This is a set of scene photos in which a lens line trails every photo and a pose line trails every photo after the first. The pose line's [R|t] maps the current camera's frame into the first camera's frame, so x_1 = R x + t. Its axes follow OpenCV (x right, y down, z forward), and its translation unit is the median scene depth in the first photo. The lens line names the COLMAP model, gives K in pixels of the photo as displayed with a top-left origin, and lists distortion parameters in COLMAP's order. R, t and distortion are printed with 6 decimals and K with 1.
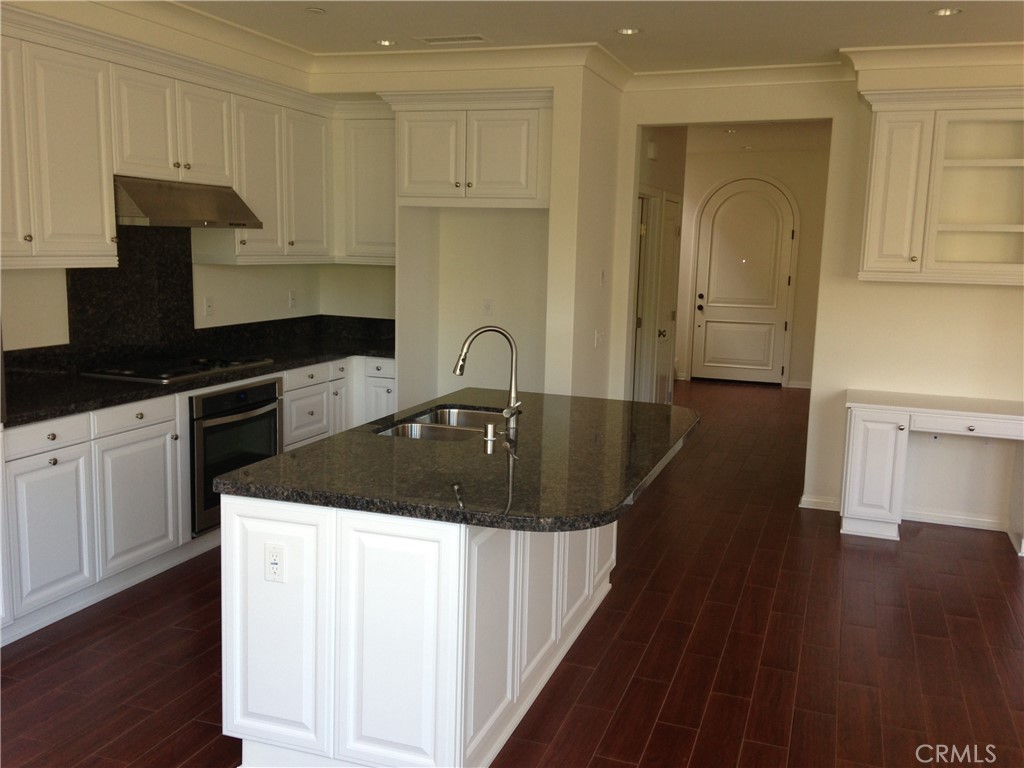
lens RADIAL K [[943.5, 0, 512.0], [0, 943.5, 384.0], [0, 0, 1]] dist [0.230648, -0.387779]
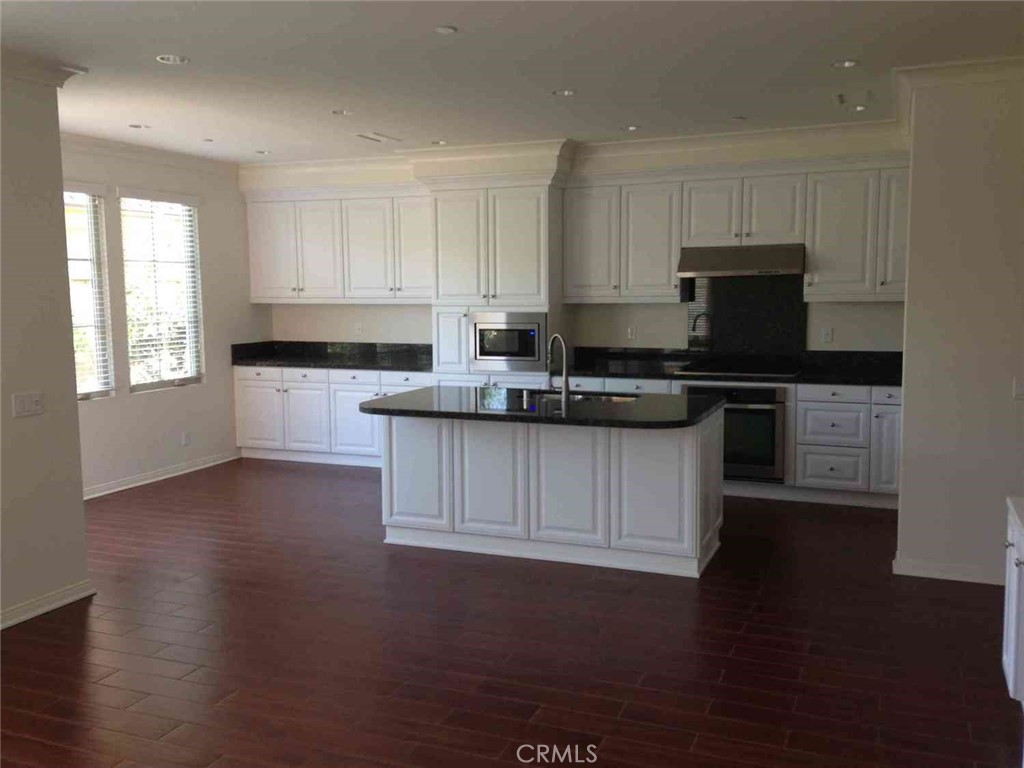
lens RADIAL K [[943.5, 0, 512.0], [0, 943.5, 384.0], [0, 0, 1]] dist [0.230648, -0.387779]
pose [[-0.047669, 0.080194, -0.995639, 1.040069], [-0.142910, 0.985970, 0.086257, -0.069176], [0.988587, 0.146399, -0.035540, 0.665953]]
